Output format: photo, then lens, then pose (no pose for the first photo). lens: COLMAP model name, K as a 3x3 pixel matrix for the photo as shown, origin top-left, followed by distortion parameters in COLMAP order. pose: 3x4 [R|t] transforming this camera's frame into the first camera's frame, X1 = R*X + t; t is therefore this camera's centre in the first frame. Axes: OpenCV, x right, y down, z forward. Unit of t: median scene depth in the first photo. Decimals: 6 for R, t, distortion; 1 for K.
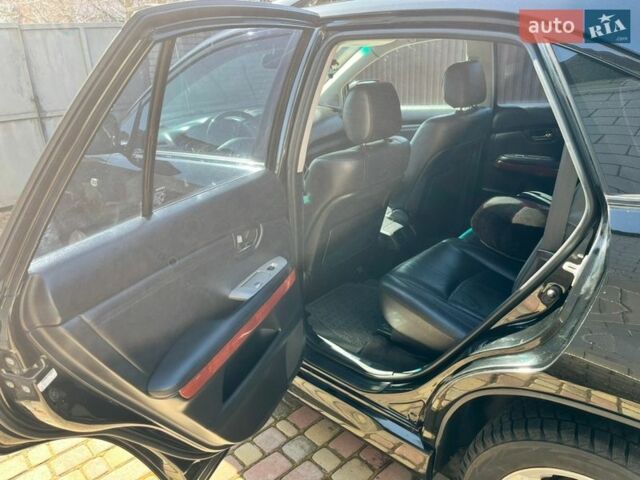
lens RADIAL K [[476.4, 0, 317.6], [0, 476.4, 234.1], [0, 0, 1]] dist [0.016072, -0.033416]
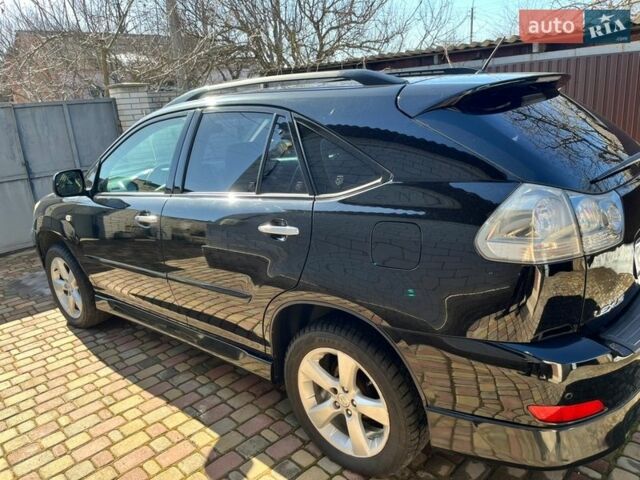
lens RADIAL K [[489.1, 0, 319.7], [0, 489.1, 237.8], [0, 0, 1]] dist [0.013116, -0.022175]
pose [[0.998640, -0.050802, 0.011701, 0.128340], [0.051722, 0.993612, -0.100302, 0.067490], [-0.006531, 0.100770, 0.994888, -0.221768]]
